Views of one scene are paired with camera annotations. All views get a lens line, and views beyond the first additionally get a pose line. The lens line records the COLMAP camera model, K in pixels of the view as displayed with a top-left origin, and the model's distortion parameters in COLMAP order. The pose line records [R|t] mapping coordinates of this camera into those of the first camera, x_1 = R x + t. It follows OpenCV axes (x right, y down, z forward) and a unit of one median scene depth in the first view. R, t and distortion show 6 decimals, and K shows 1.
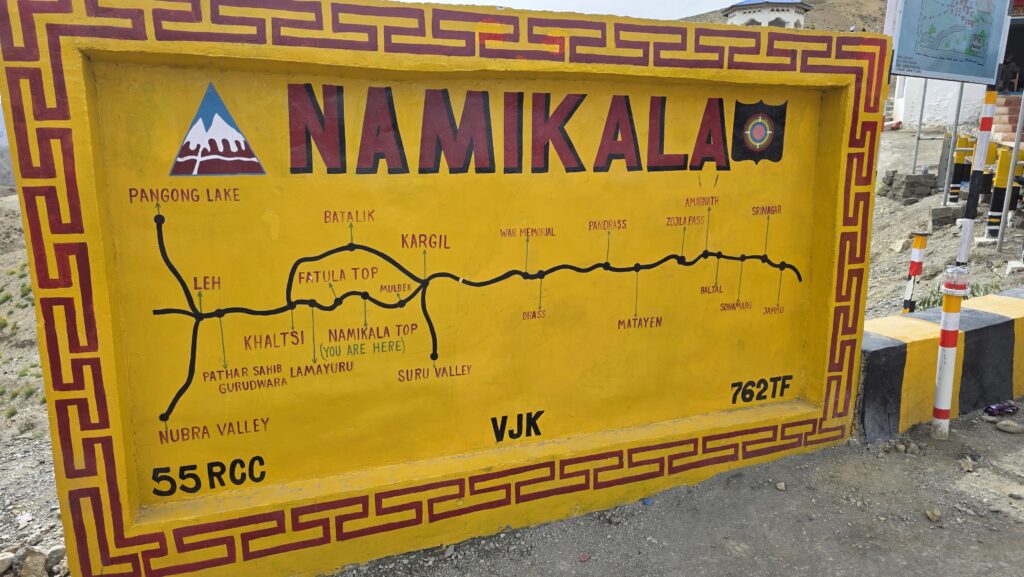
lens RADIAL K [[697.9, 0, 516.3], [0, 697.9, 298.0], [0, 0, 1]] dist [0.021720, -0.000064]
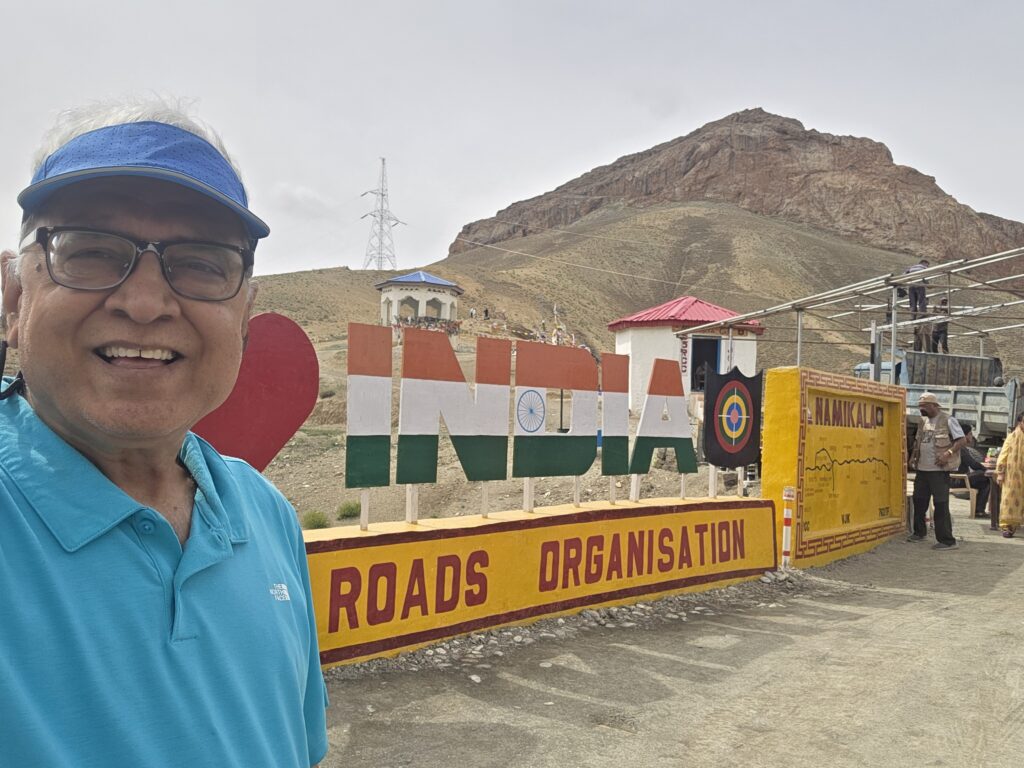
lens RADIAL K [[918.9, 0, 508.1], [0, 918.9, 386.1], [0, 0, 1]] dist [0.009493, -0.024524]
pose [[0.871493, 0.047351, 0.488116, -2.997105], [0.078994, 0.968776, -0.235017, 0.432588], [-0.484003, 0.243374, 0.840541, -1.547070]]
